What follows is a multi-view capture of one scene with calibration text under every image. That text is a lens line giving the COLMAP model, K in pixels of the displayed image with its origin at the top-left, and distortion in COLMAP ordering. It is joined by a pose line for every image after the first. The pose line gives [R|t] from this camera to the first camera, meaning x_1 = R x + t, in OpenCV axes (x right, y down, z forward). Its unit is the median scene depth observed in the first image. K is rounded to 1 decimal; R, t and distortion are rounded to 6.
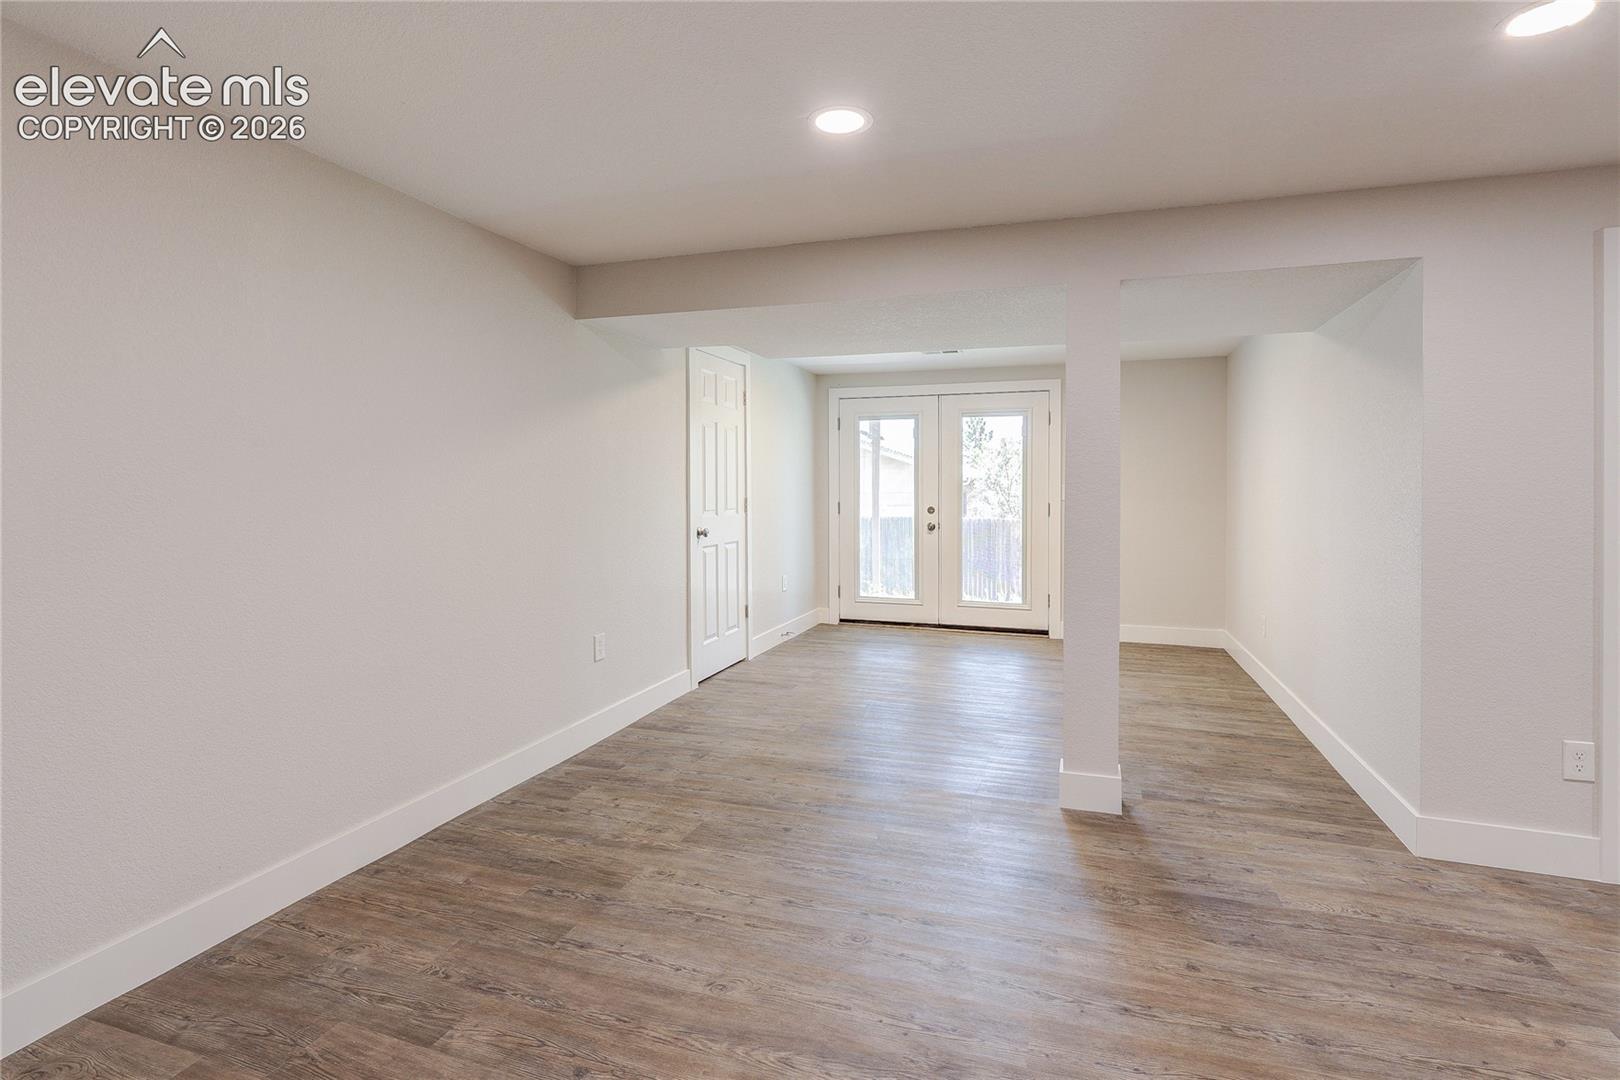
lens RADIAL K [[792.0, 0, 809.8], [0, 792.0, 476.9], [0, 0, 1]] dist [-0.001177, 0.000792]
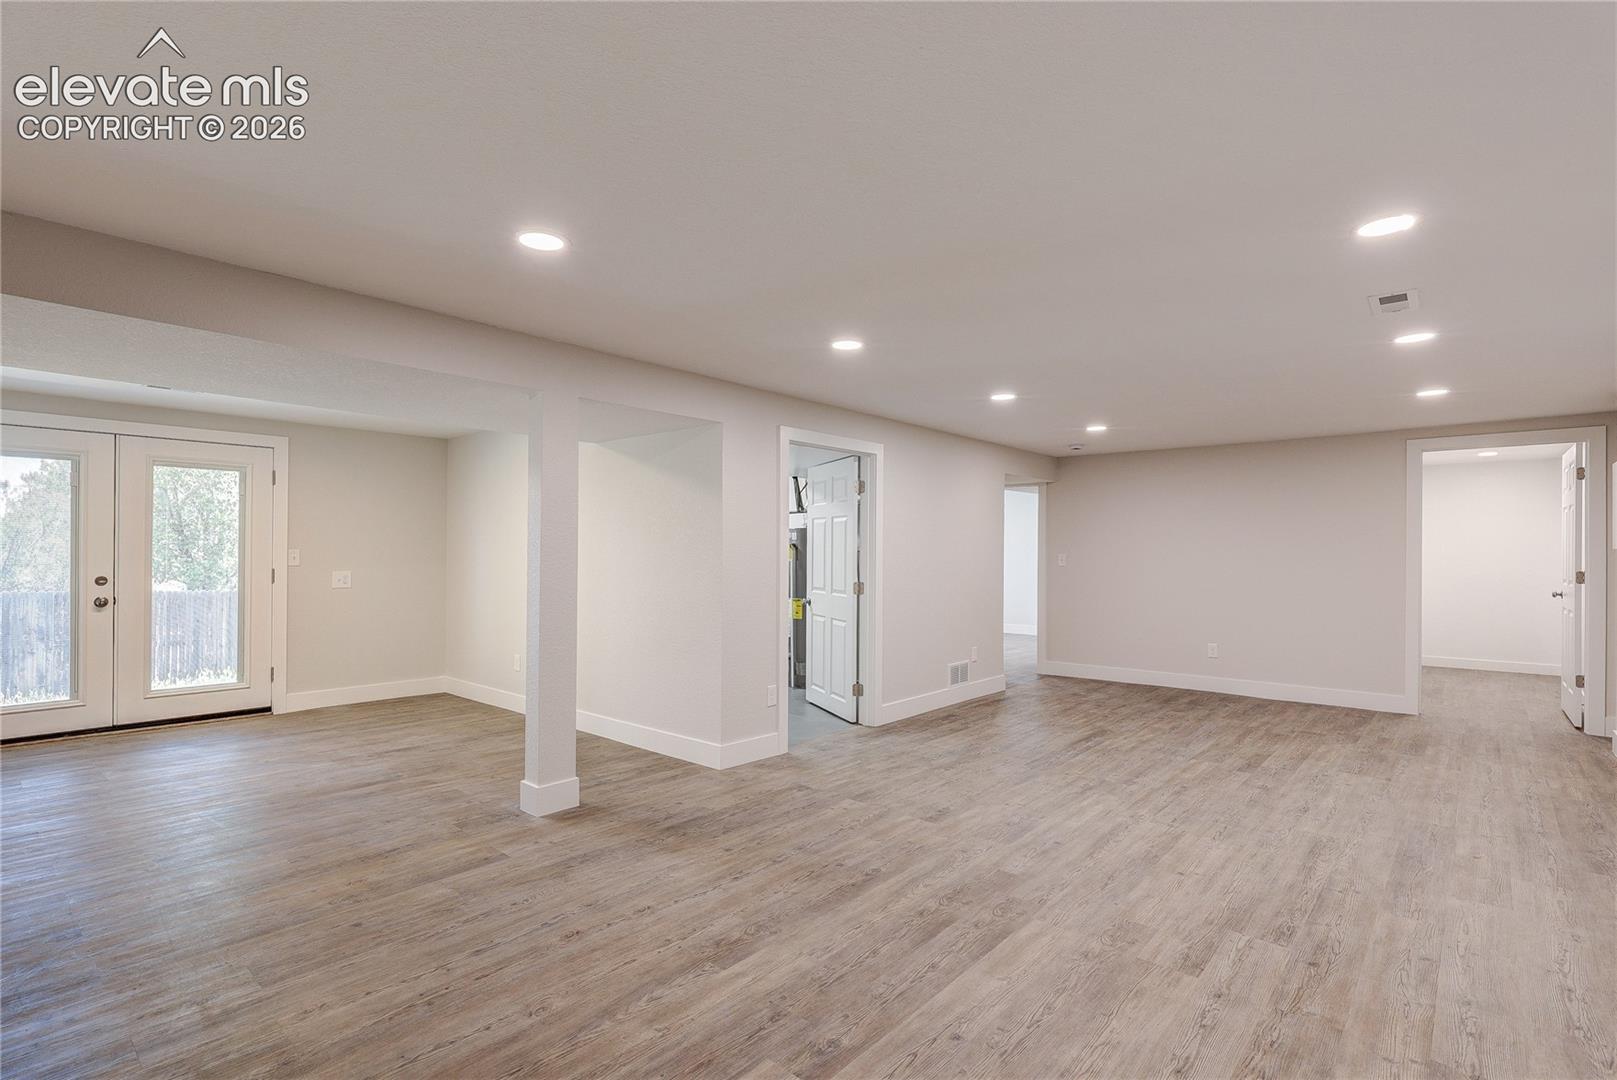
lens RADIAL K [[770.2, 0, 808.7], [0, 770.2, 520.3], [0, 0, 1]] dist [0.000309, 0.000122]
pose [[0.385802, 0.041125, 0.921665, -0.652341], [-0.018169, 0.999151, -0.036977, -0.004697], [-0.922403, -0.002480, 0.386222, 0.157893]]
